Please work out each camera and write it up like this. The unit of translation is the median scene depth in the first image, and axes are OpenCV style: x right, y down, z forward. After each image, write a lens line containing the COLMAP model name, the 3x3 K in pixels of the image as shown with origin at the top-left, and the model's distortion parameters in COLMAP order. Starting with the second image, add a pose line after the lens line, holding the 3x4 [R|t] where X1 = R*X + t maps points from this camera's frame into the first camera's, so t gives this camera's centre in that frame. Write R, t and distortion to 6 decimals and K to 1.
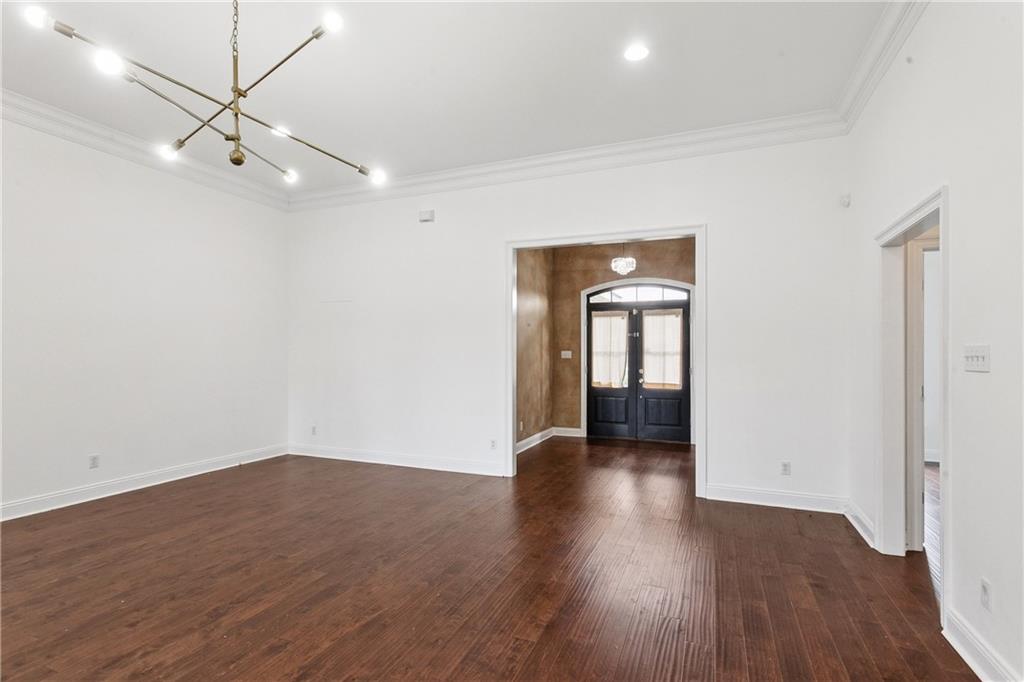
lens RADIAL K [[487.5, 0, 512.0], [0, 487.5, 341.0], [0, 0, 1]] dist [-0.000542, -0.000188]
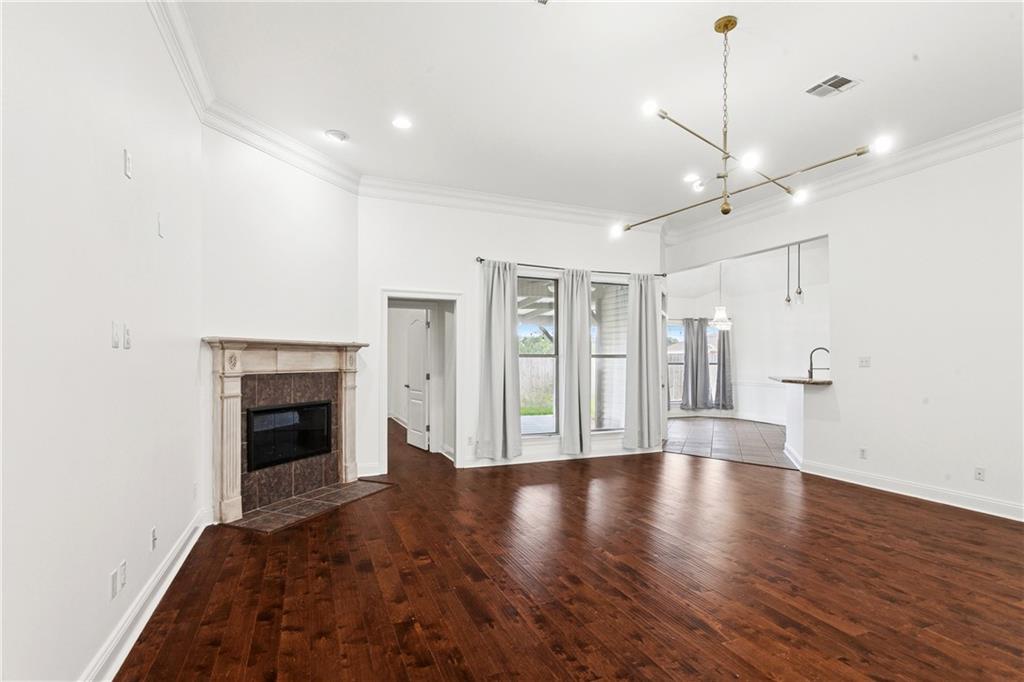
lens RADIAL K [[487.5, 0, 512.0], [0, 487.5, 341.0], [0, 0, 1]] dist [-0.000542, -0.000188]
pose [[-0.701365, -0.027220, -0.712283, 0.602756], [0.011324, 0.998719, -0.049317, 0.027558], [0.712713, -0.042655, -0.700158, 1.199261]]
